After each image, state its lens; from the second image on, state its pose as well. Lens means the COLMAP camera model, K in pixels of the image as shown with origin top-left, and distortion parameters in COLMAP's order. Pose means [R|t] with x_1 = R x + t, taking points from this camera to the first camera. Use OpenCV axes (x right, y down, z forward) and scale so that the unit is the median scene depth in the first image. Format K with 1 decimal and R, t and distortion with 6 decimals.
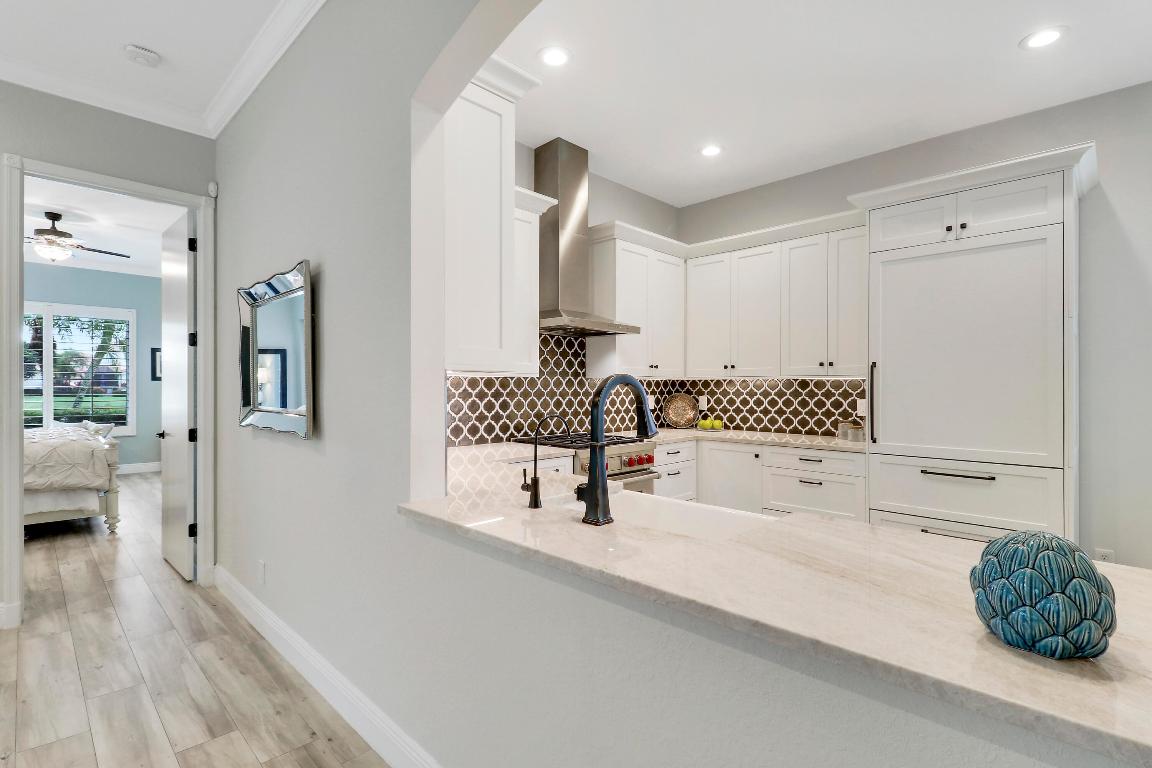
lens RADIAL K [[543.3, 0, 571.1], [0, 543.3, 386.4], [0, 0, 1]] dist [-0.001692, -0.000652]
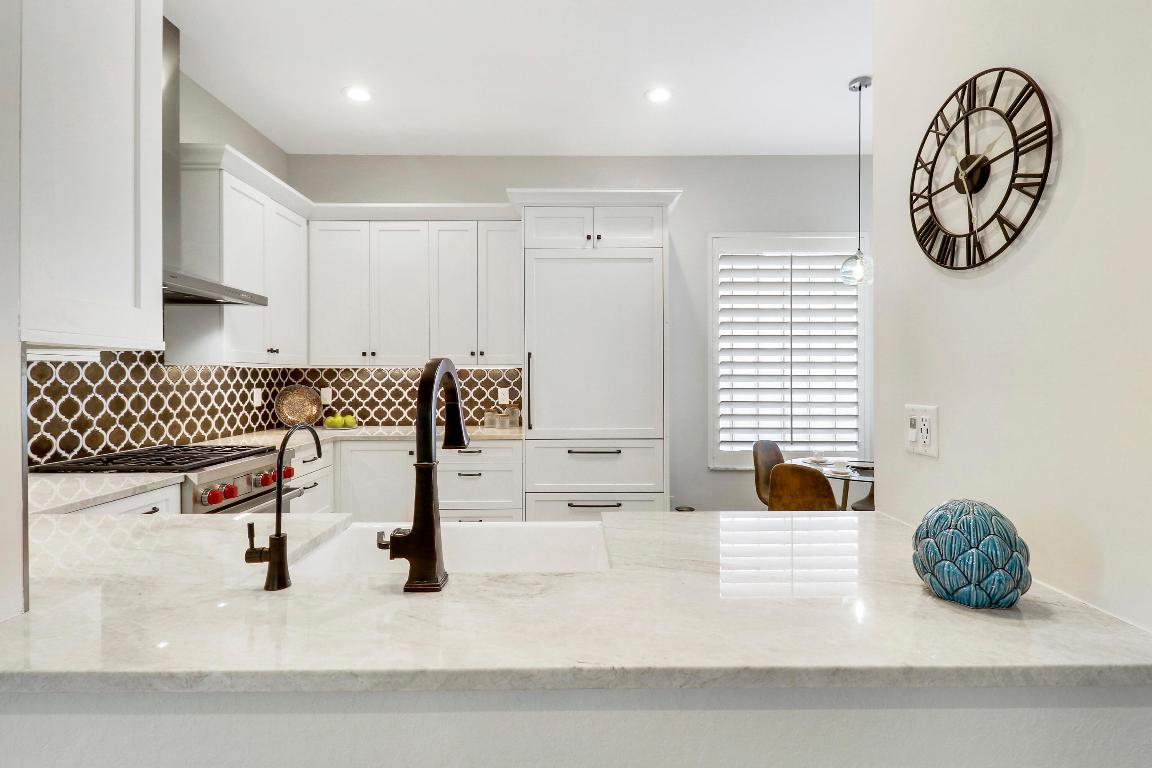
lens RADIAL K [[548.9, 0, 575.6], [0, 548.9, 378.8], [0, 0, 1]] dist [0.011471, -0.000814]
pose [[0.699491, -0.006793, 0.714609, -0.114095], [0.003943, 0.999976, 0.005647, 0.000298], [-0.714630, -0.001132, 0.699501, 0.160044]]
